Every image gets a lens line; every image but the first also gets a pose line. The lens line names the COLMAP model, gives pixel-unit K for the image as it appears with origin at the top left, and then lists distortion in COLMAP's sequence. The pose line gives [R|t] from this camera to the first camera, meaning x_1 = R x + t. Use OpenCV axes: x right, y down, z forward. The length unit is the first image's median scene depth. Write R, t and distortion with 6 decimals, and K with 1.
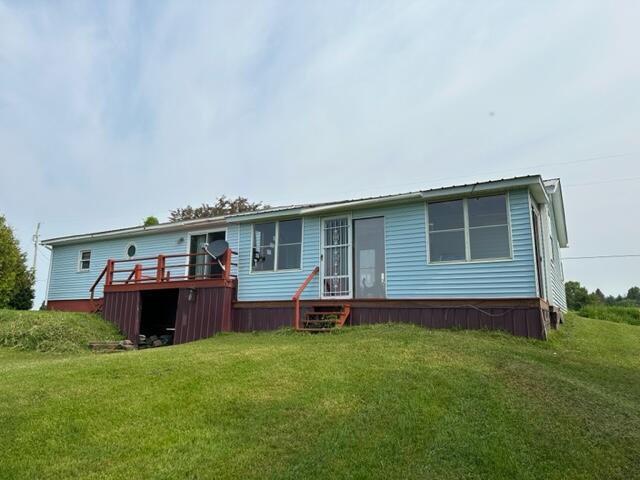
lens RADIAL K [[447.2, 0, 320.0], [0, 447.2, 240.0], [0, 0, 1]] dist [0.107775, -0.142916]
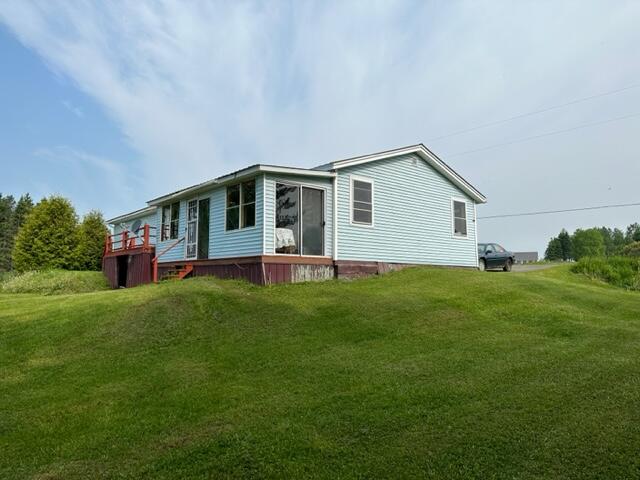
lens RADIAL K [[447.2, 0, 320.0], [0, 447.2, 240.0], [0, 0, 1]] dist [0.107775, -0.142916]
pose [[0.931234, -0.045036, -0.361629, 0.902886], [0.082813, 0.992525, 0.089648, -0.020756], [0.354888, -0.113431, 0.928002, -0.140768]]
